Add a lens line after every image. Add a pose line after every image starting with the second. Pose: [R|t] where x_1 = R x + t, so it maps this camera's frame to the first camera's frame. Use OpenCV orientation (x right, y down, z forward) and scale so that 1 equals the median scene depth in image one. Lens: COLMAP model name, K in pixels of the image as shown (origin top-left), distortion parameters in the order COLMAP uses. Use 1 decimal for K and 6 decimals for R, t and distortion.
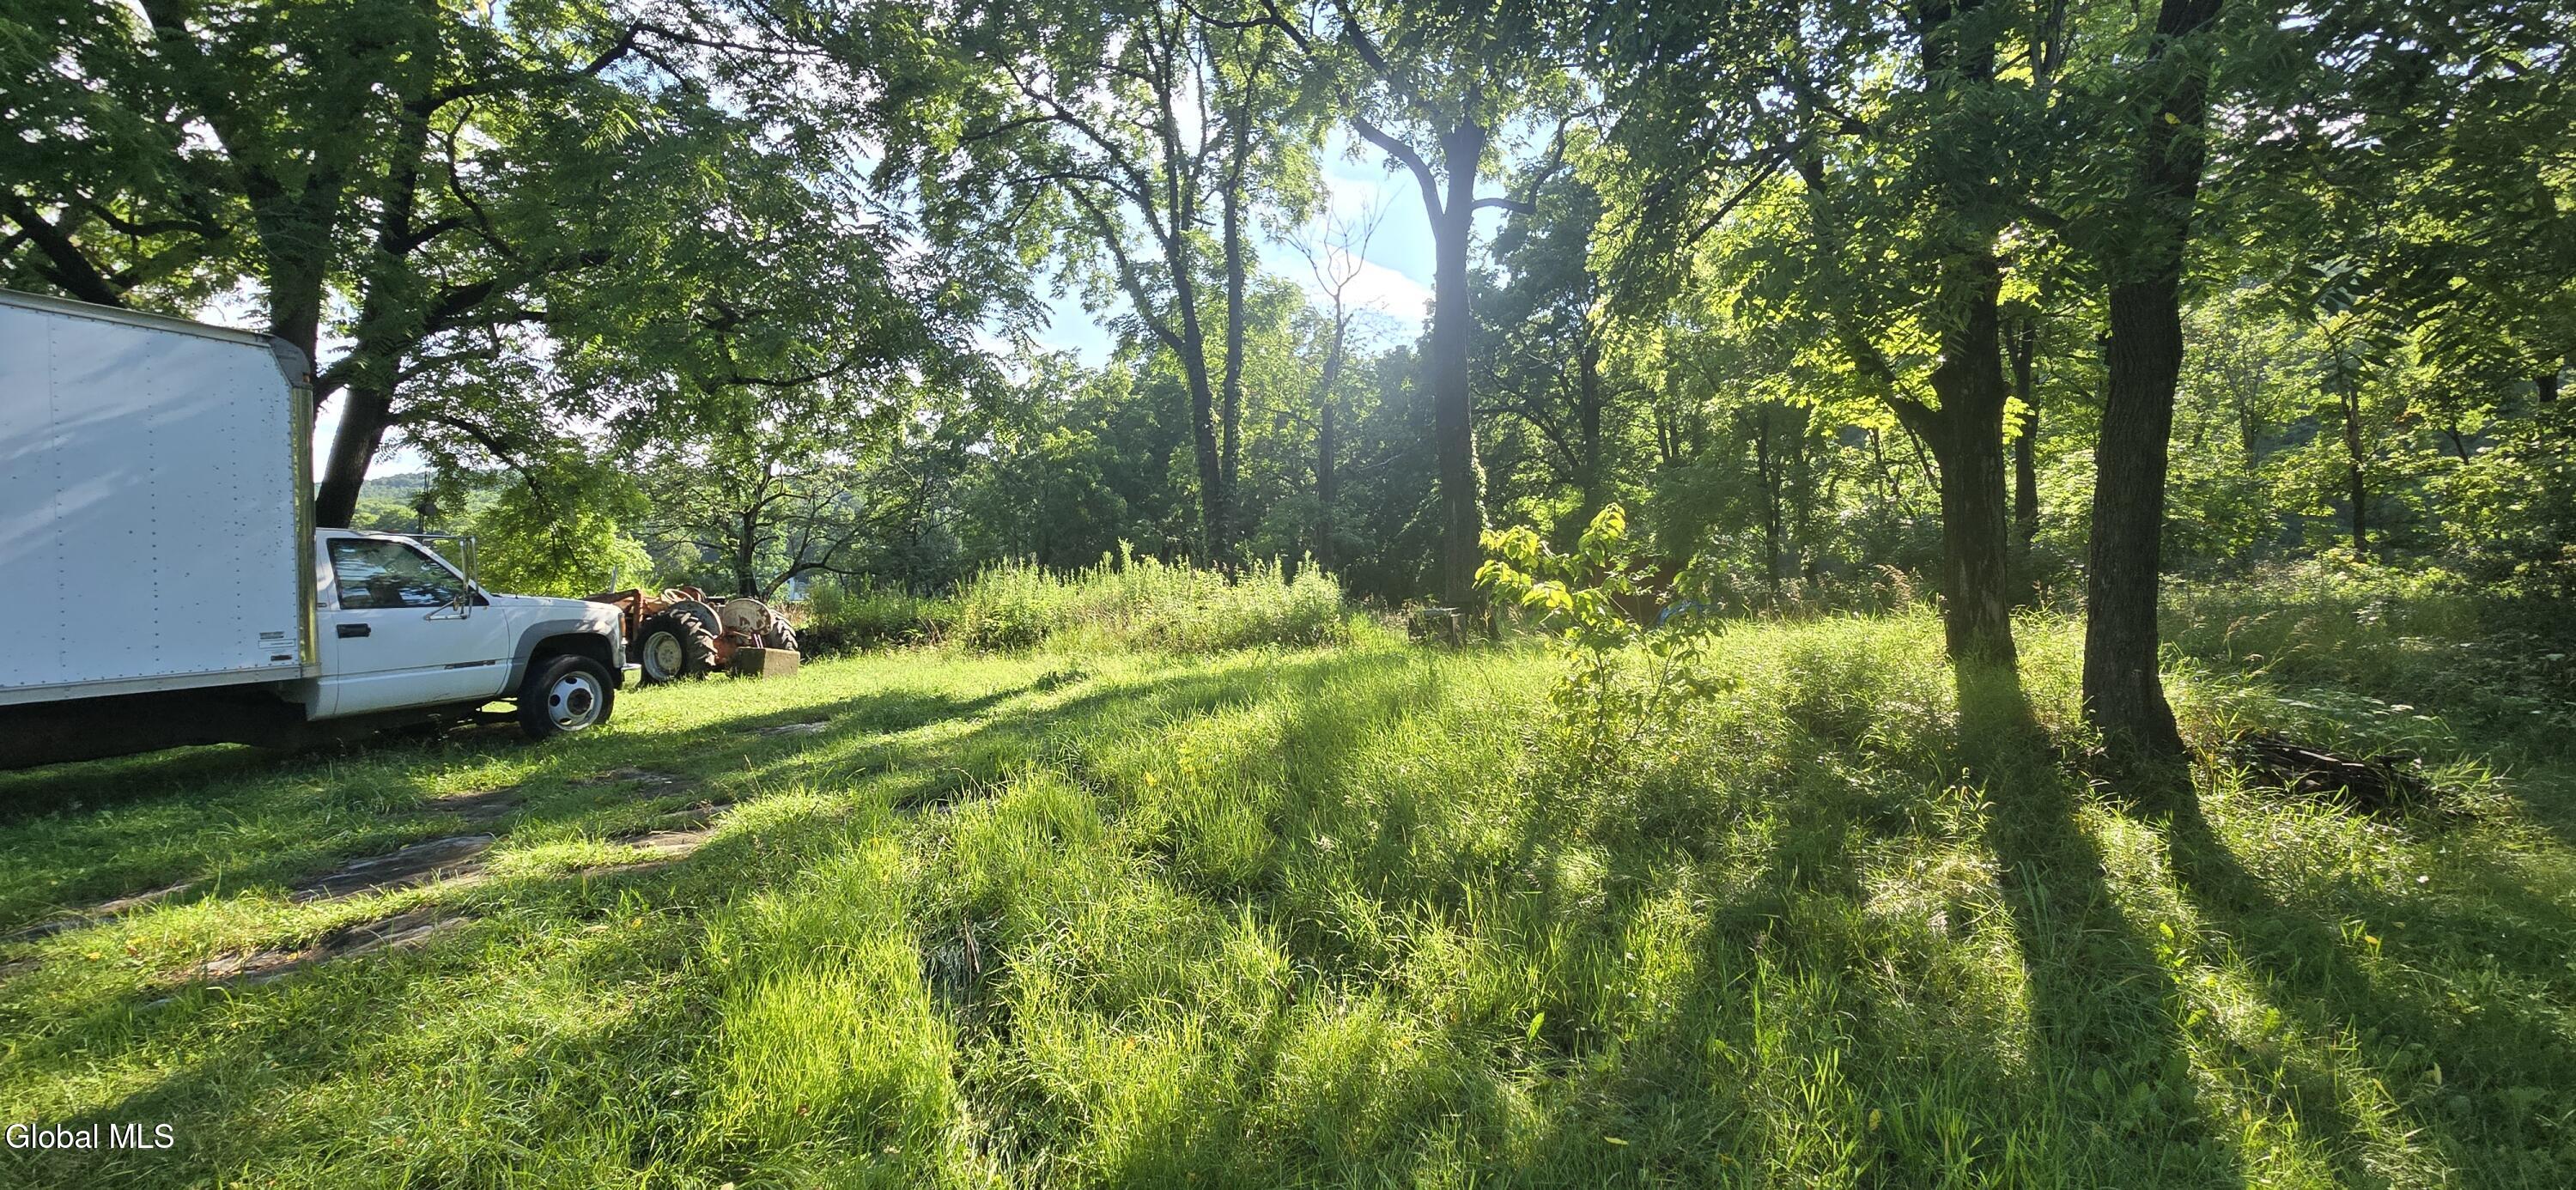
lens RADIAL K [[1190.2, 0, 1288.0], [0, 1190.2, 566.4], [0, 0, 1]] dist [0.001367, 0.000146]
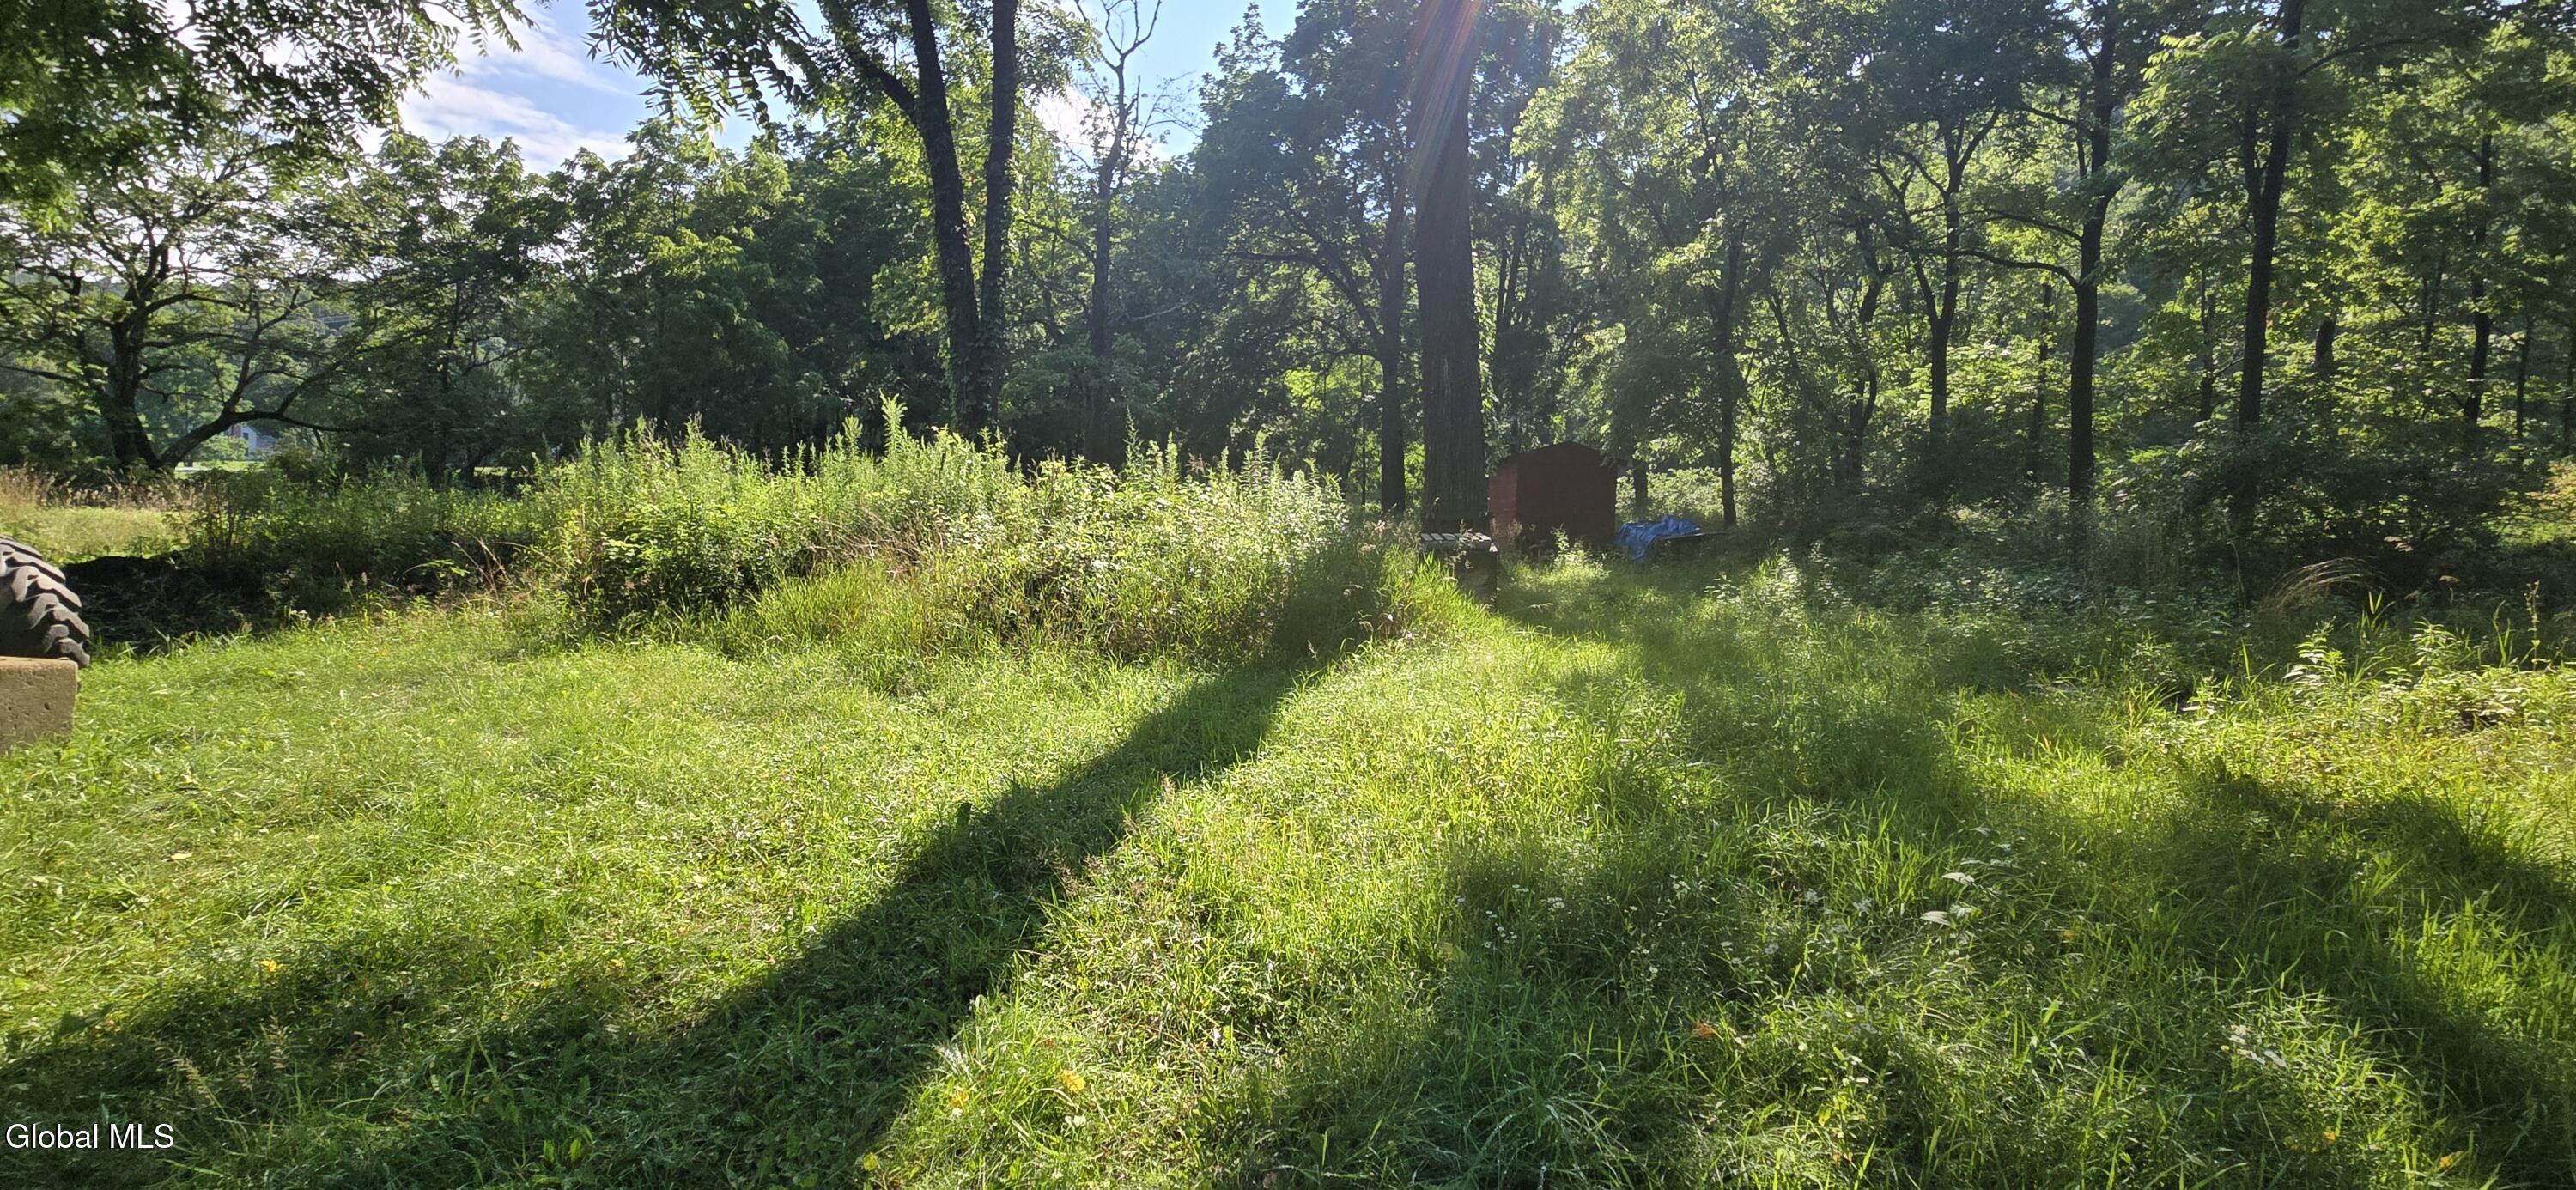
lens RADIAL K [[1190.2, 0, 1288.0], [0, 1190.2, 566.4], [0, 0, 1]] dist [0.001367, 0.000146]
pose [[0.952603, 0.003185, 0.304198, -0.066156], [-0.034824, 0.994514, 0.098640, -0.002420], [-0.302215, -0.104559, 0.947488, 0.214492]]
